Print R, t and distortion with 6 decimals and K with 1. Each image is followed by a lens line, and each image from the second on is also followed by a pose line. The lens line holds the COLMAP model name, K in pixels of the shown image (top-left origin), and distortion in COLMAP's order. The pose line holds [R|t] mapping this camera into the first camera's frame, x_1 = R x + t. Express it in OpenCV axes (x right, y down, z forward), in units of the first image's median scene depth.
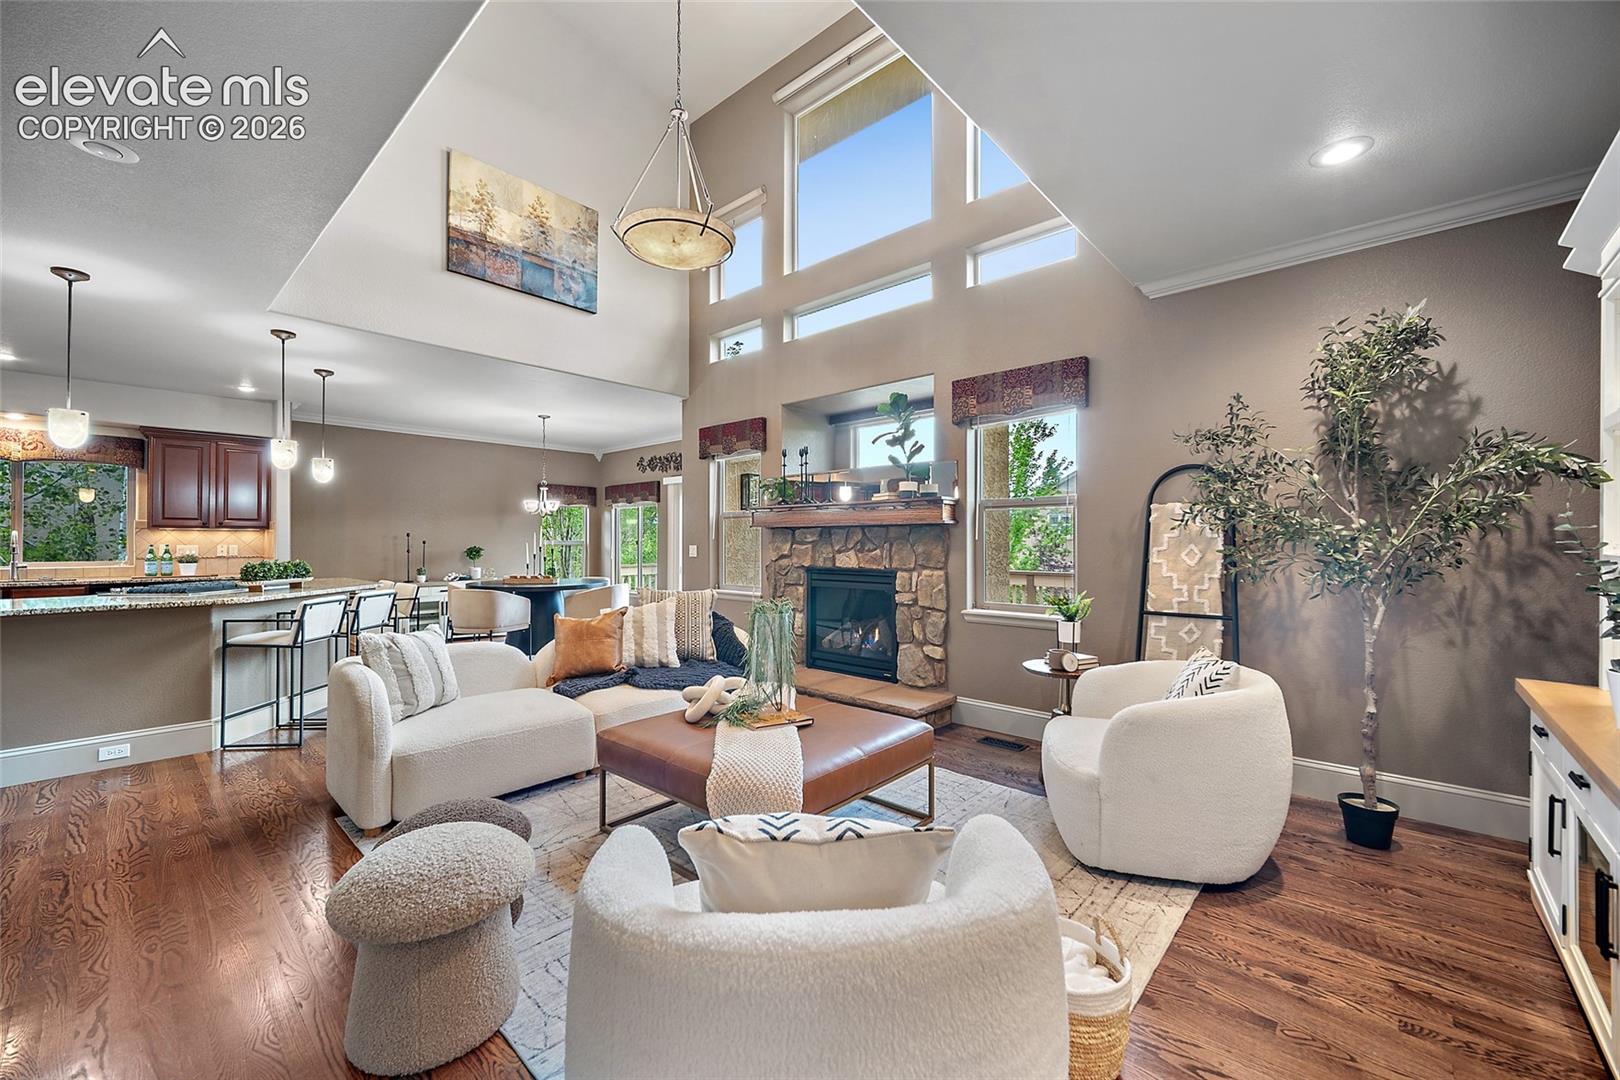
lens RADIAL K [[636.9, 0, 810.9], [0, 636.9, 537.4], [0, 0, 1]] dist [-0.002529, 0.001007]
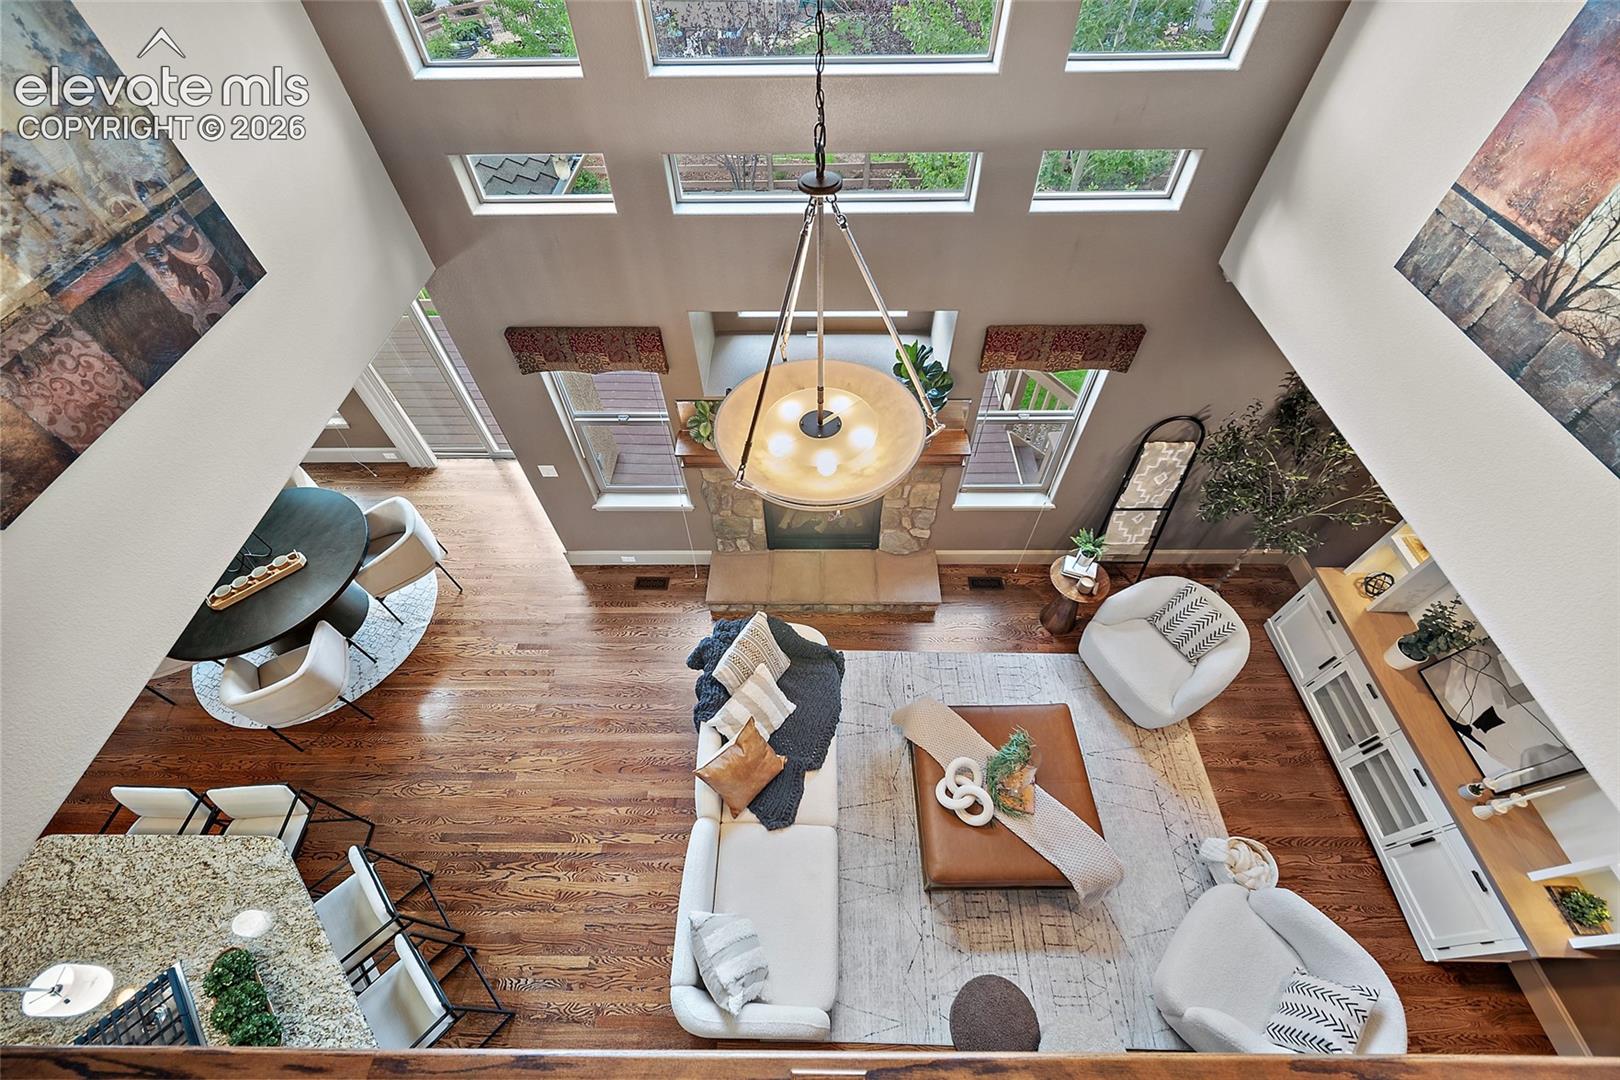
lens RADIAL K [[636.9, 0, 815.2], [0, 636.9, 533.9], [0, 0, 1]] dist [-0.002529, 0.001007]
pose [[0.746362, -0.528044, 0.405108, -0.384903], [0.003354, 0.611667, 0.791108, -0.674716], [-0.665531, -0.589095, 0.458296, 0.560593]]
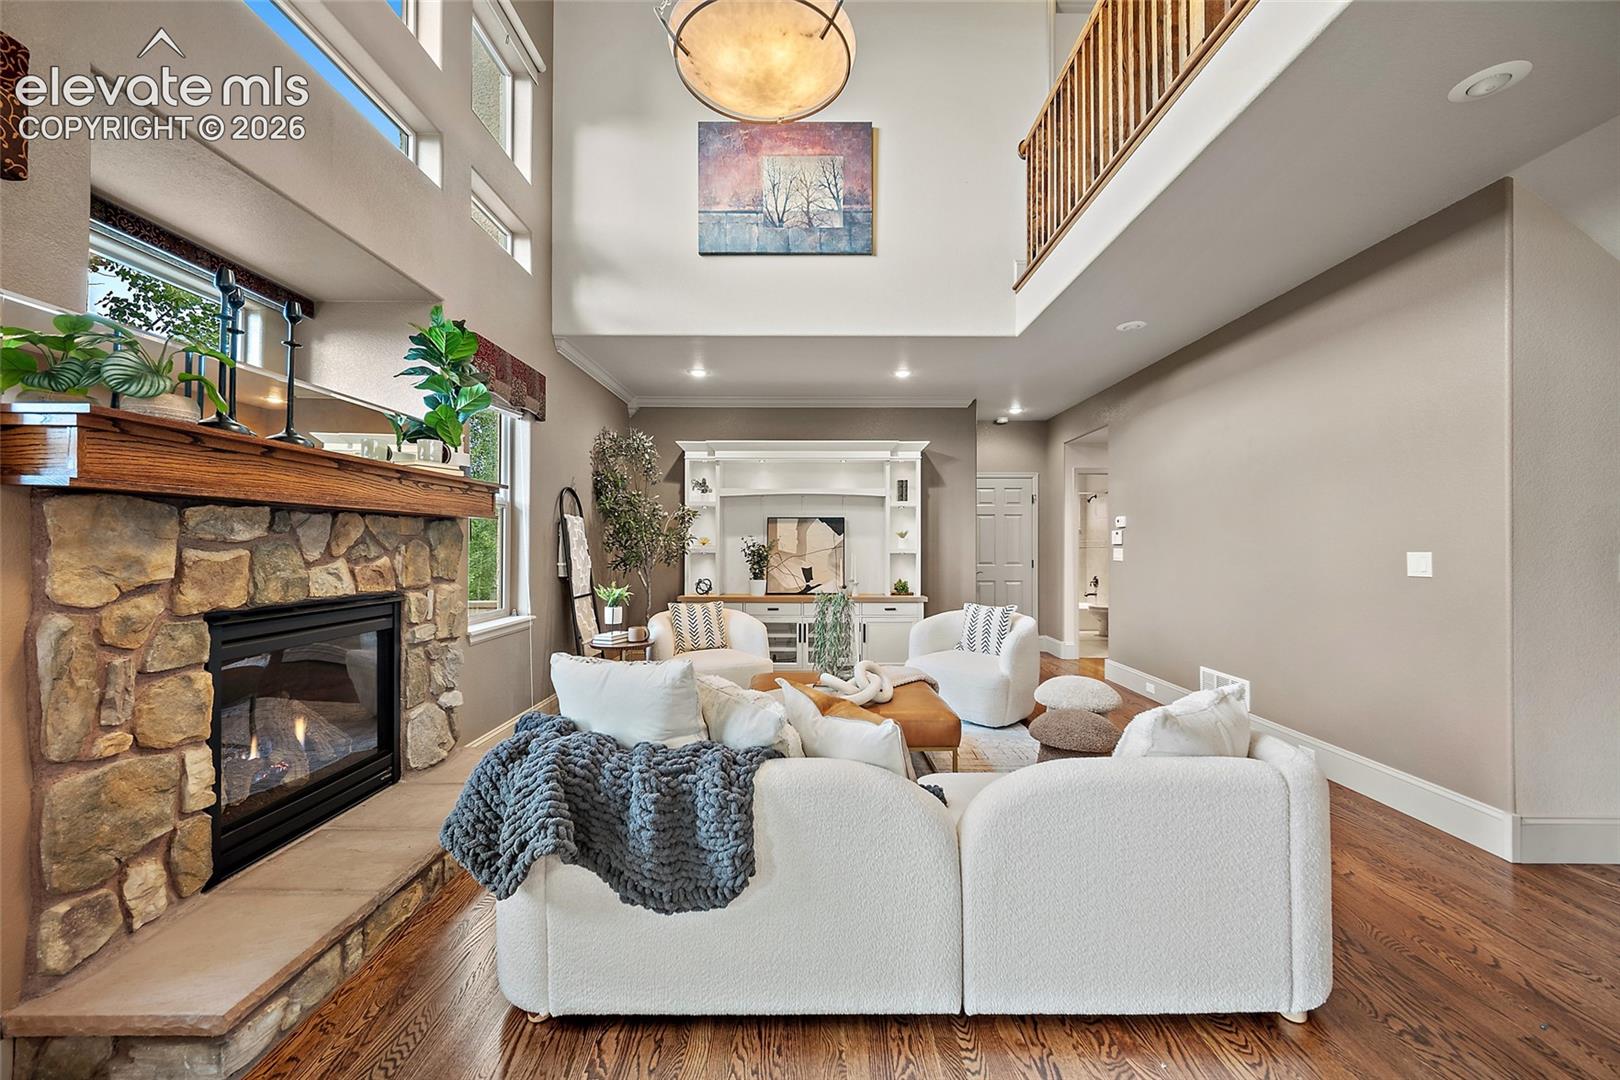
lens RADIAL K [[636.9, 0, 813.4], [0, 636.9, 538.9], [0, 0, 1]] dist [-0.002529, 0.001007]
pose [[-0.671820, 0.005711, 0.740692, -0.557999], [-0.007193, 0.999873, -0.014234, 0.008820], [-0.740679, -0.014891, -0.671694, 1.098993]]
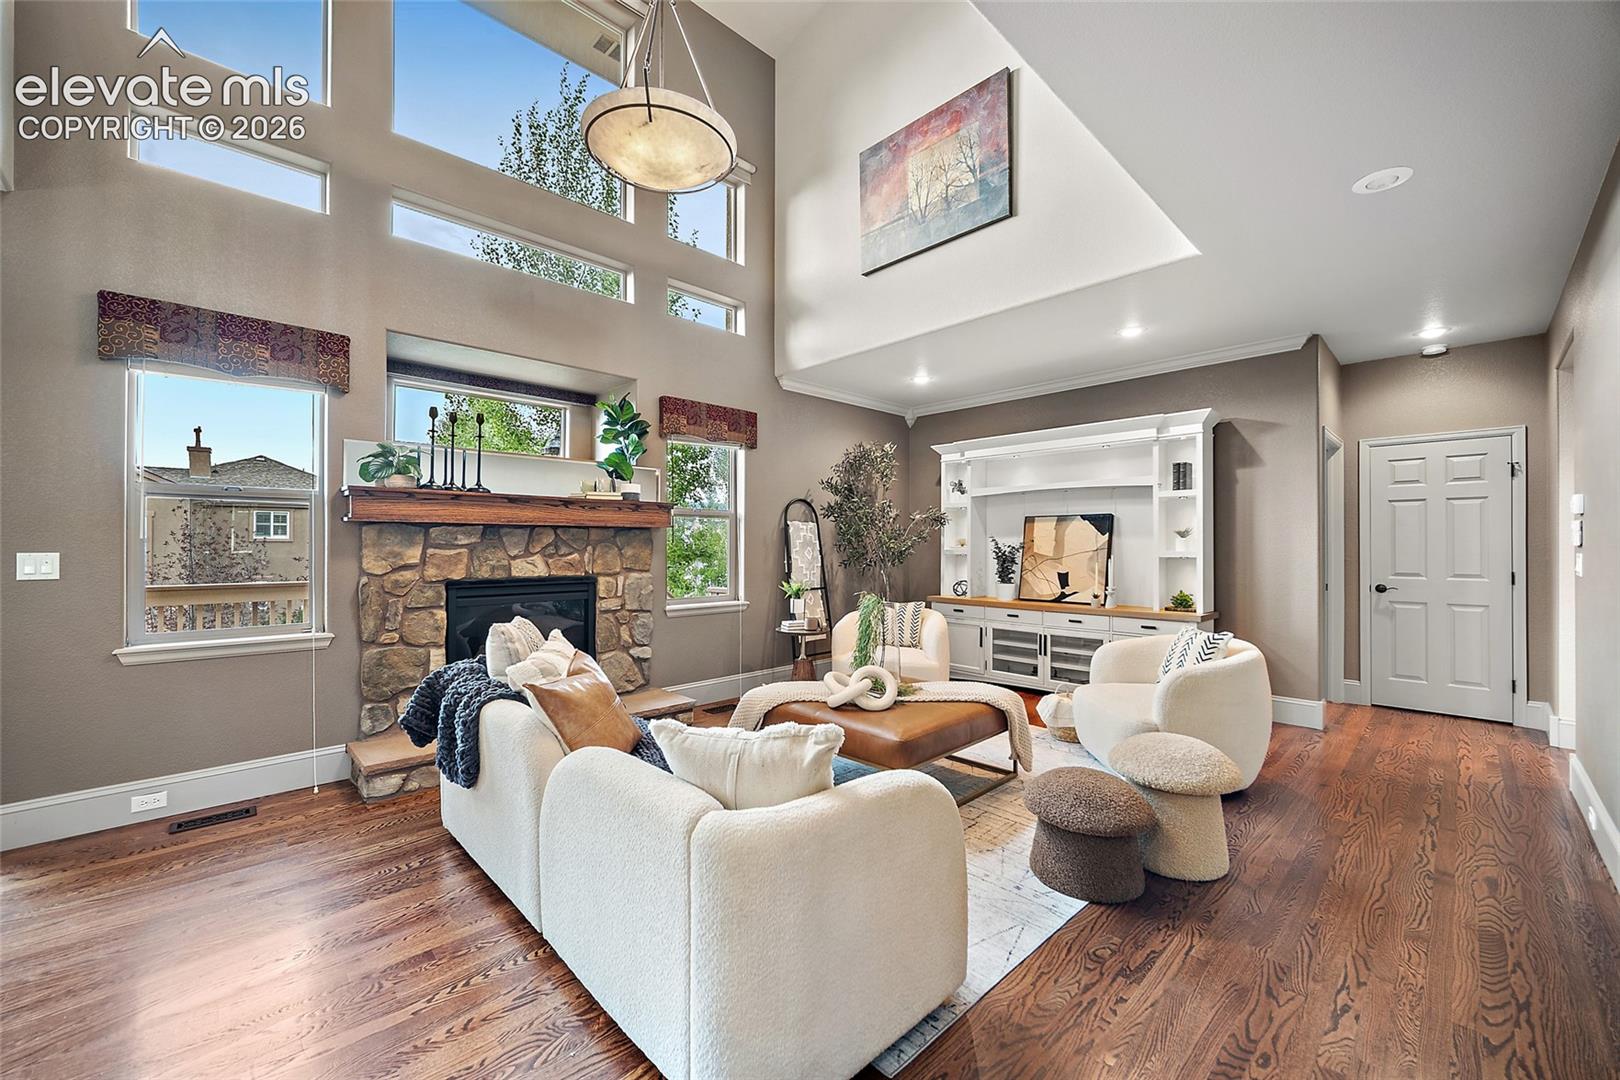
lens RADIAL K [[636.9, 0, 813.5], [0, 636.9, 540.6], [0, 0, 1]] dist [-0.002529, 0.001007]
pose [[0.065537, 0.007316, 0.997823, -0.757405], [-0.008789, 0.999939, -0.006754, 0.003945], [-0.997811, -0.008327, 0.065597, 0.613704]]
